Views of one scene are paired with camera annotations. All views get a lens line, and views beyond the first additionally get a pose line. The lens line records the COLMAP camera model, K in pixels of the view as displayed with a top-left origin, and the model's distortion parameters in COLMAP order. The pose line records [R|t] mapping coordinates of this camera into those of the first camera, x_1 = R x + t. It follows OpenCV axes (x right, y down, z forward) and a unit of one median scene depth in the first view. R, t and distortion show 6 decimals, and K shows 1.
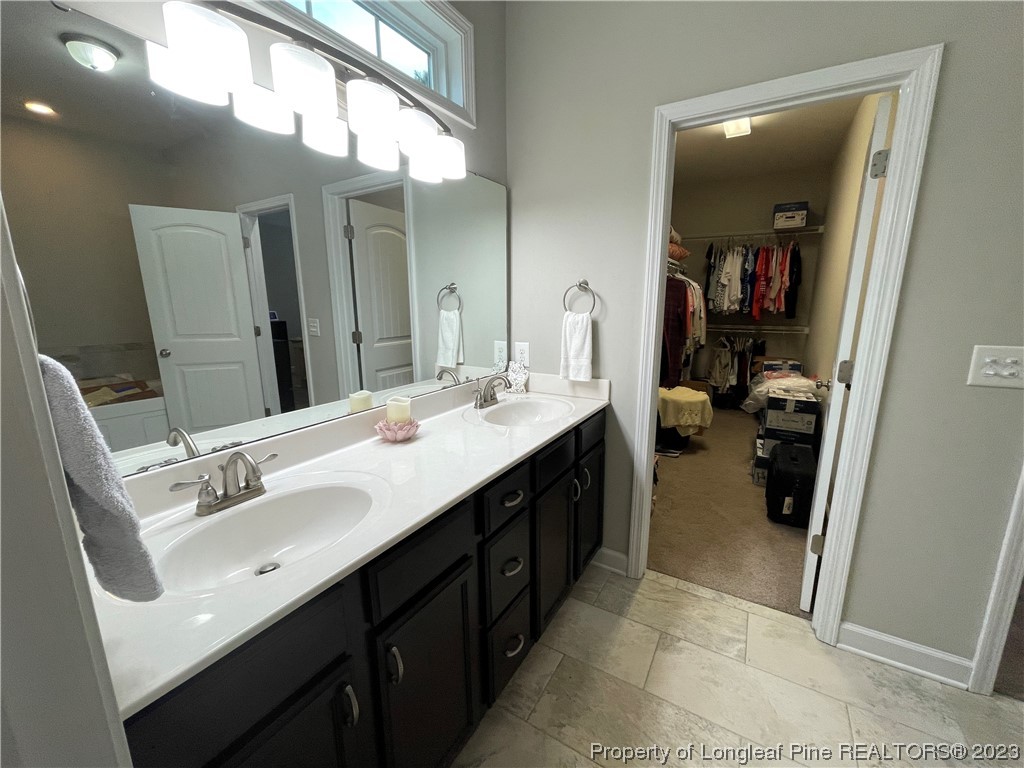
lens RADIAL K [[418.5, 0, 516.9], [0, 418.5, 384.0], [0, 0, 1]] dist [0.000494, 0.000207]
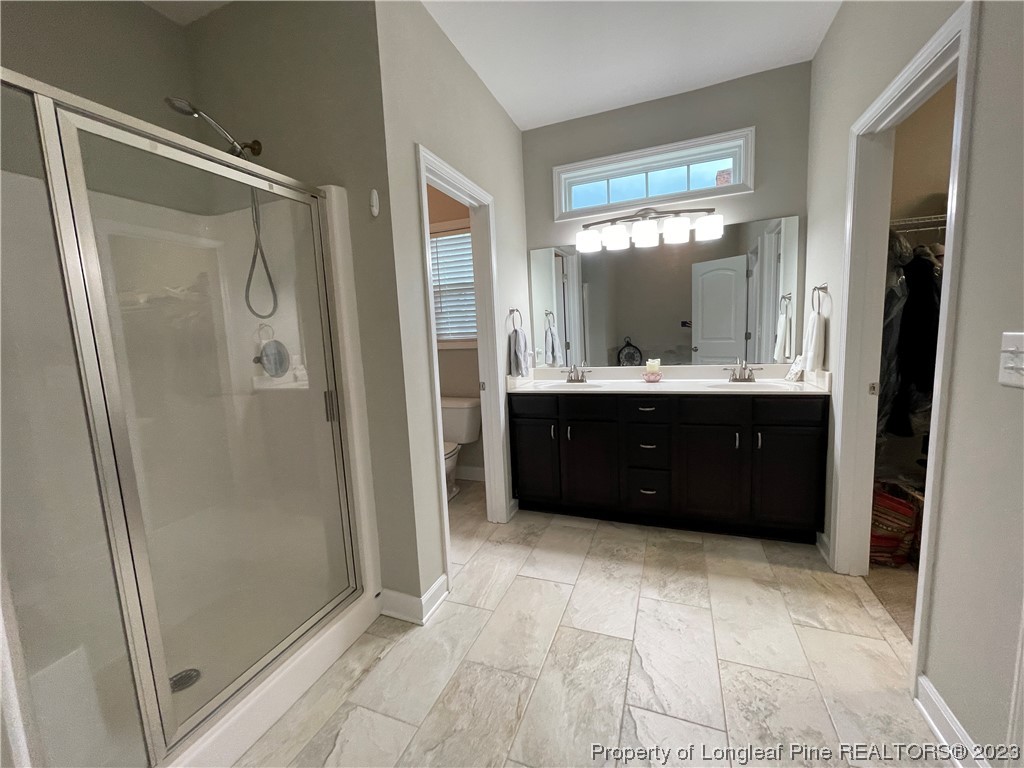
lens RADIAL K [[414.2, 0, 511.5], [0, 414.2, 385.8], [0, 0, 1]] dist [0.000049, 0.000166]
pose [[0.163136, 0.117222, -0.979615, 0.493194], [-0.147992, 0.984590, 0.093172, 0.019566], [0.975441, 0.129775, 0.177970, -0.001678]]
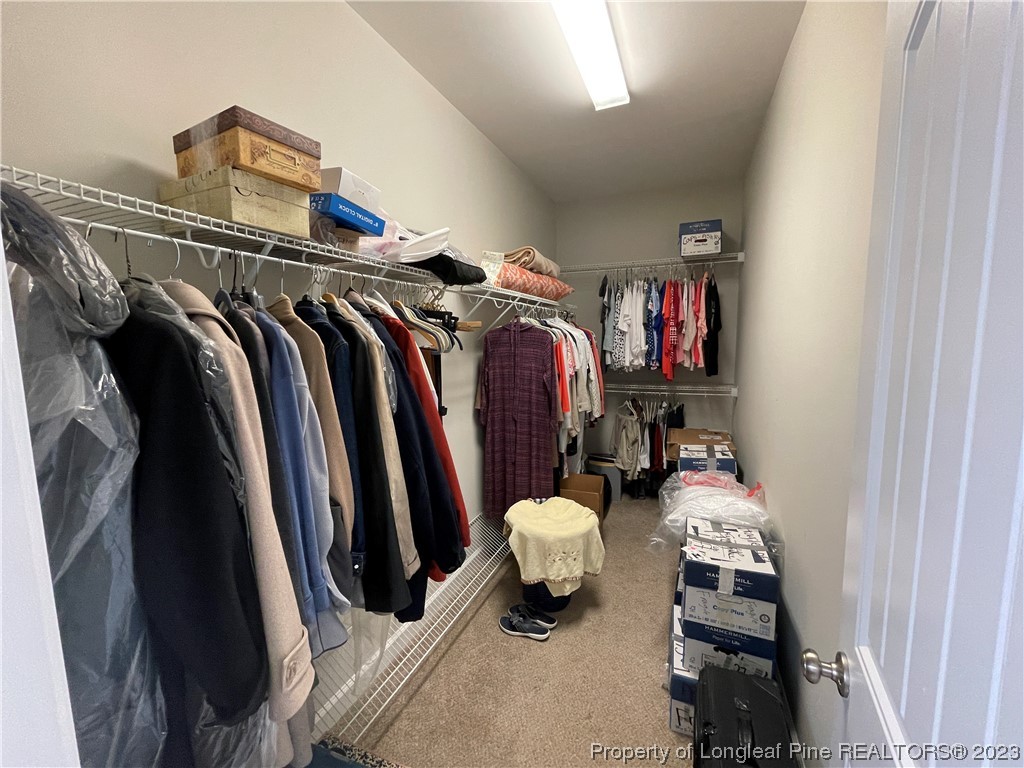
lens RADIAL K [[418.2, 0, 510.8], [0, 418.2, 384.1], [0, 0, 1]] dist [-0.000465, 0.000103]
pose [[0.991921, -0.029925, 0.123273, 0.219743], [0.040605, 0.995548, -0.085058, -0.097204], [-0.120179, 0.089376, 0.988721, 0.330173]]
